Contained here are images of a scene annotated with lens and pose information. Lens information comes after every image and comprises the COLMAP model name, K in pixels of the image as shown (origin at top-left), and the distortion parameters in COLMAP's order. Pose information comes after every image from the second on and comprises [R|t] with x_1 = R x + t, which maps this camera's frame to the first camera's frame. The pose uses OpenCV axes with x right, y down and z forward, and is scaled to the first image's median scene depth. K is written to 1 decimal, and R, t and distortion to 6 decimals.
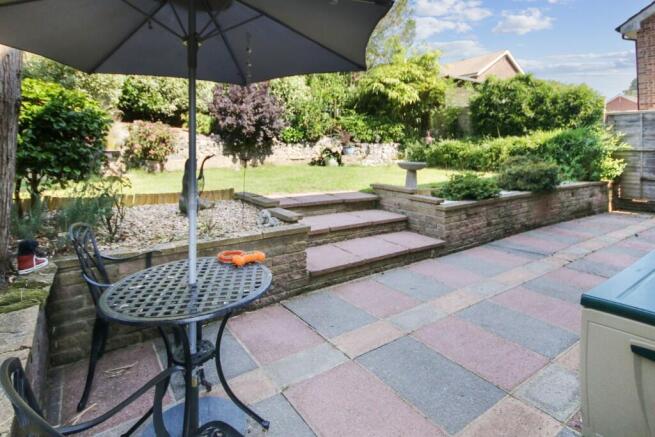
lens RADIAL K [[332.6, 0, 327.5], [0, 332.6, 218.5], [0, 0, 1]] dist [-0.000645, -0.000038]
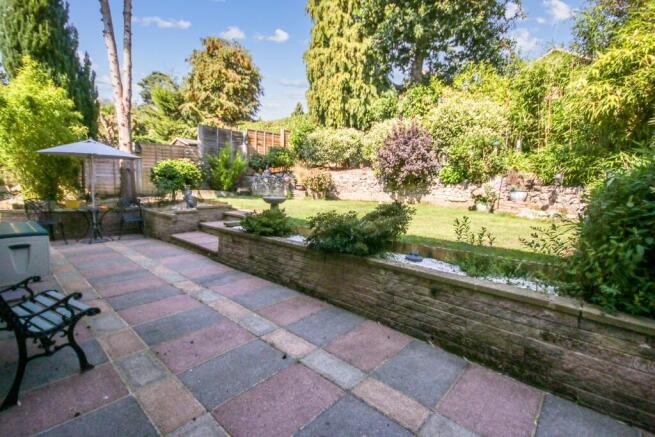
lens RADIAL K [[332.6, 0, 327.5], [0, 332.6, 218.5], [0, 0, 1]] dist [-0.000645, -0.000038]
pose [[0.209570, 0.117571, -0.970700, 1.045776], [-0.233193, 0.970109, 0.067154, -0.155661], [0.949580, 0.212287, 0.230722, 0.648981]]
